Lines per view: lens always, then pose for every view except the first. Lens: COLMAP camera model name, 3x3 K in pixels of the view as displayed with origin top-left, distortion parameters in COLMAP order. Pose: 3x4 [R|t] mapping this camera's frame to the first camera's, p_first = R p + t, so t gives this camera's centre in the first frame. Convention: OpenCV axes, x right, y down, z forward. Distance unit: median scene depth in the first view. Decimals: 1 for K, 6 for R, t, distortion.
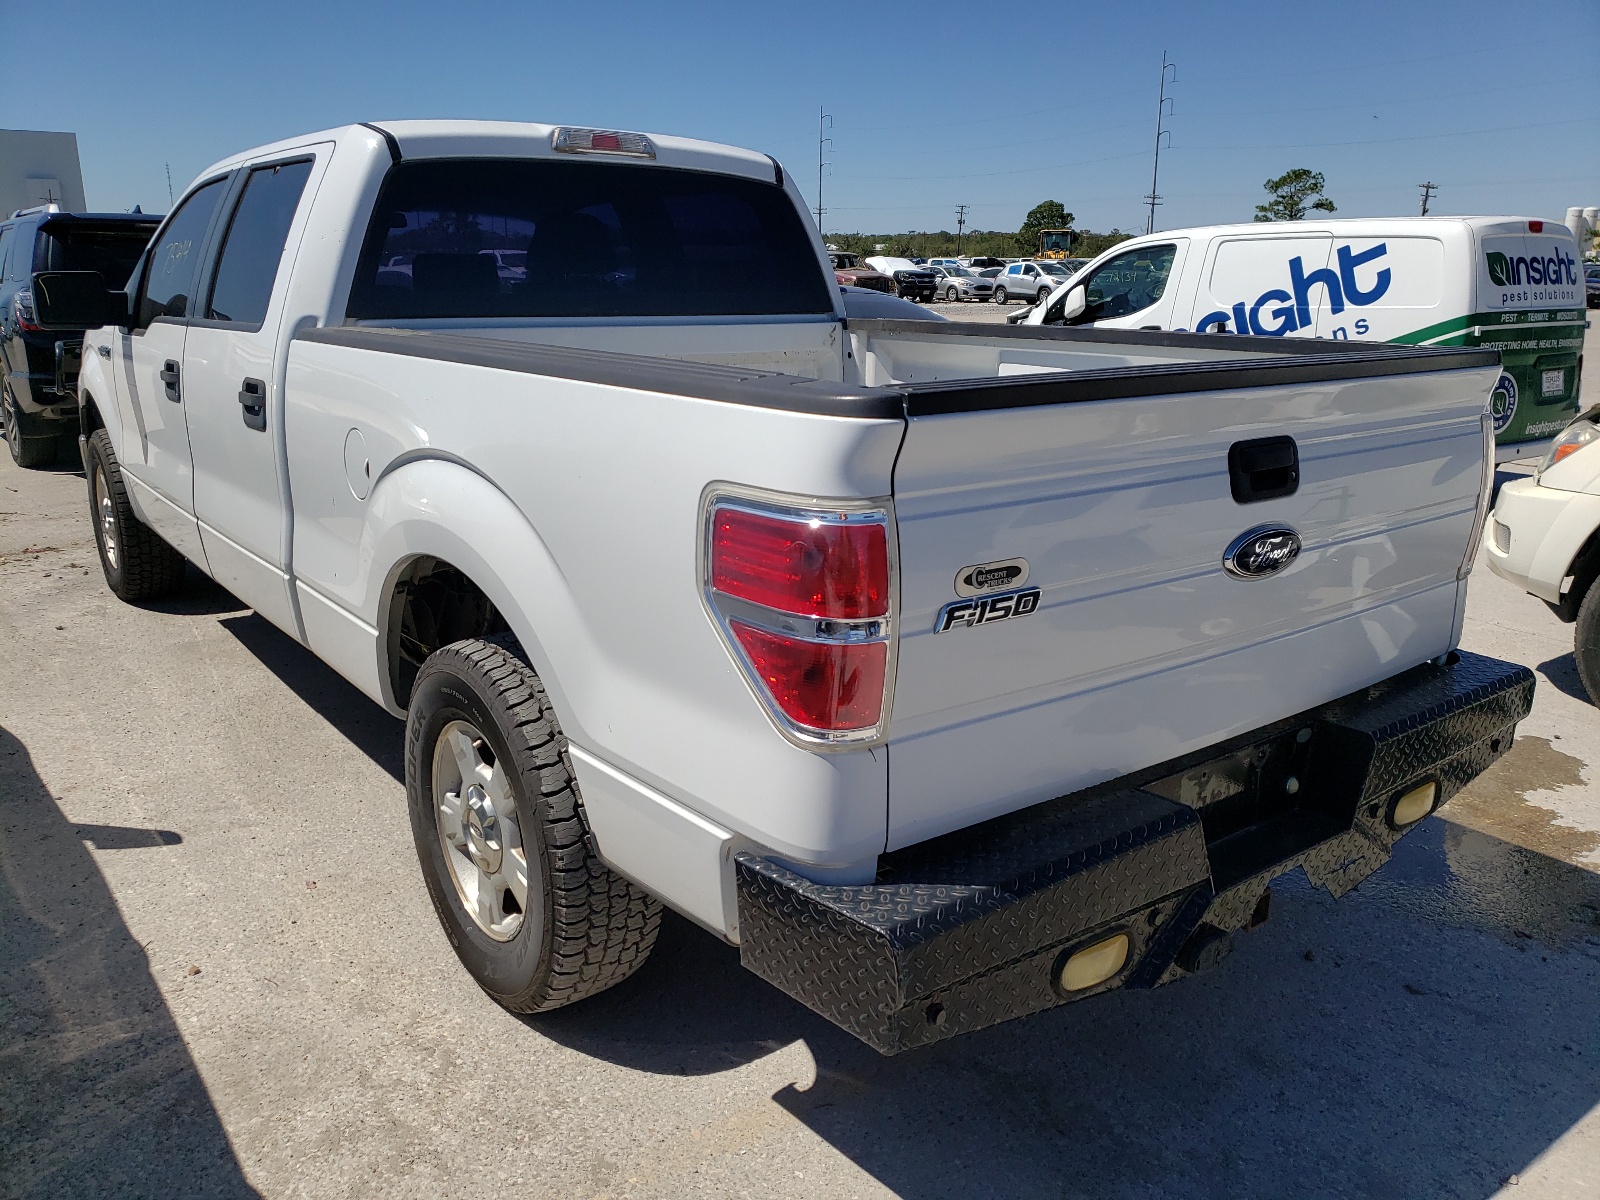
lens RADIAL K [[1231.5, 0, 800.0], [0, 1231.5, 600.0], [0, 0, 1]] dist [0.050208, -0.001316]
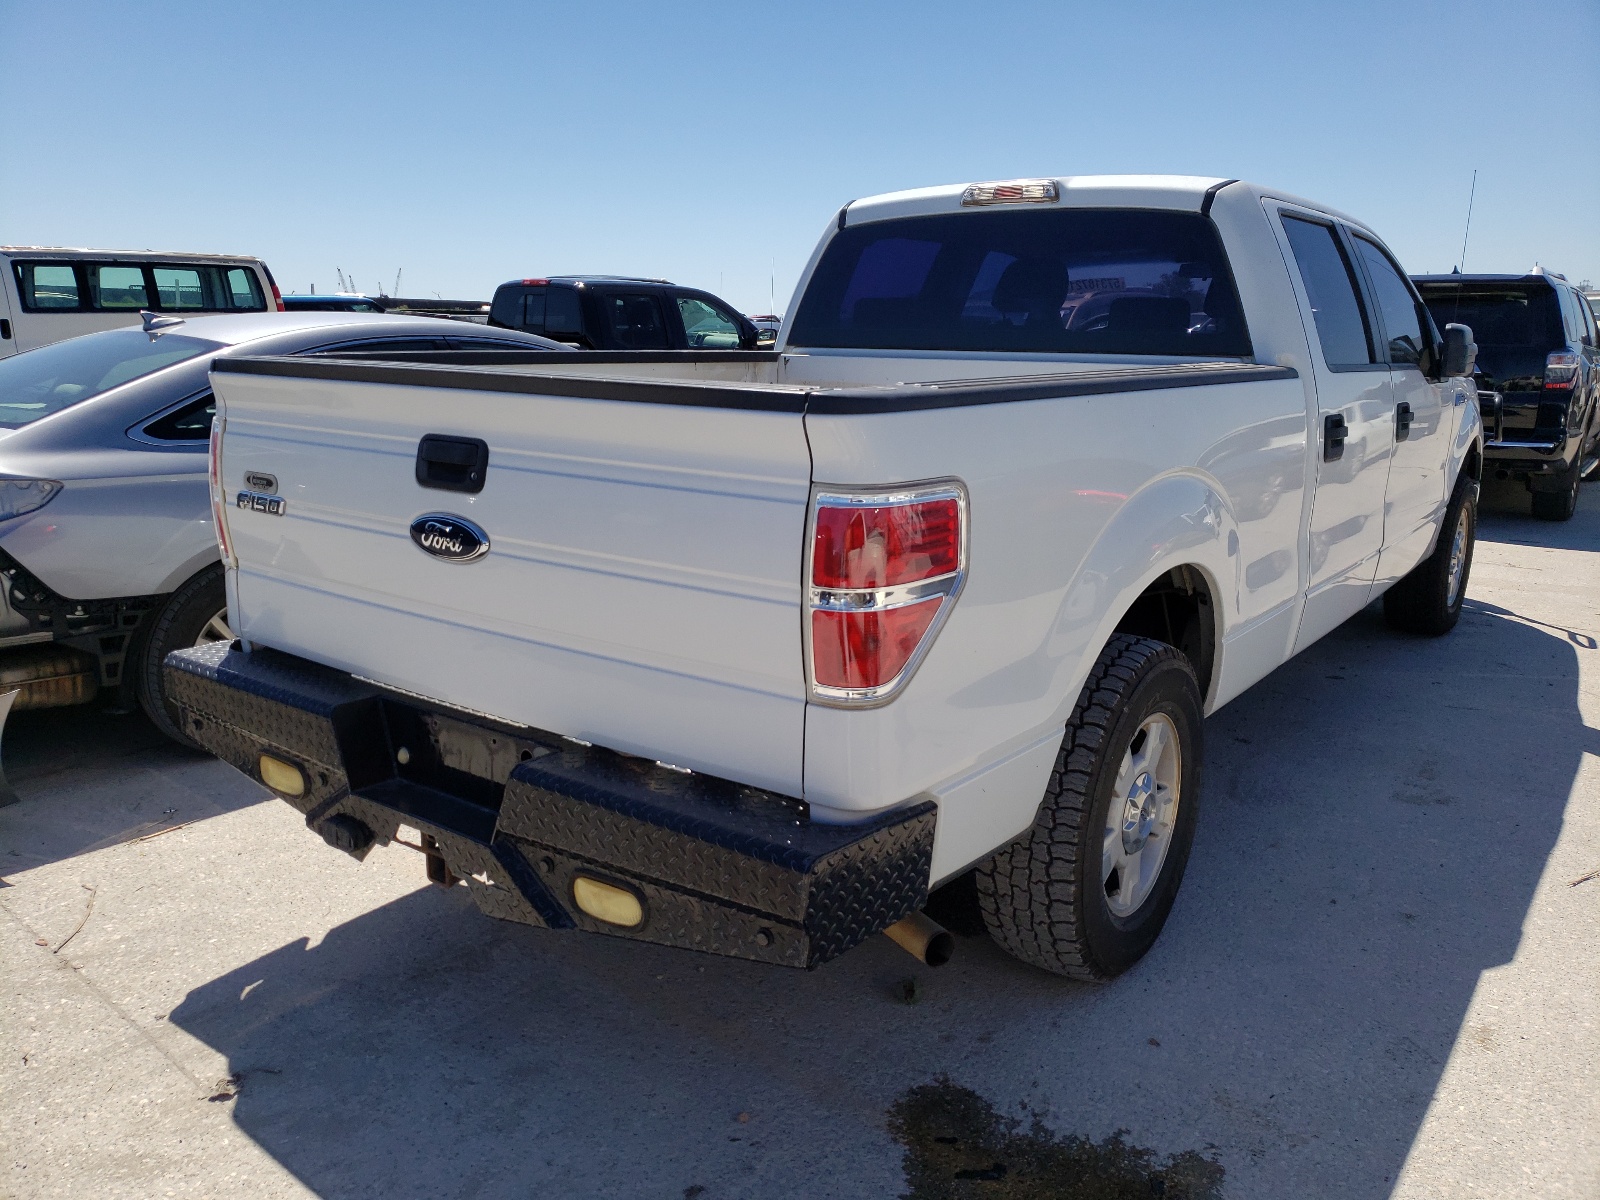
lens RADIAL K [[1231.5, 0, 800.0], [0, 1231.5, 600.0], [0, 0, 1]] dist [0.050208, -0.001316]
pose [[0.285610, 0.208400, -0.935412, 1.280721], [-0.258127, 0.956726, 0.134334, -0.183202], [0.922928, 0.203088, 0.327045, 0.800757]]
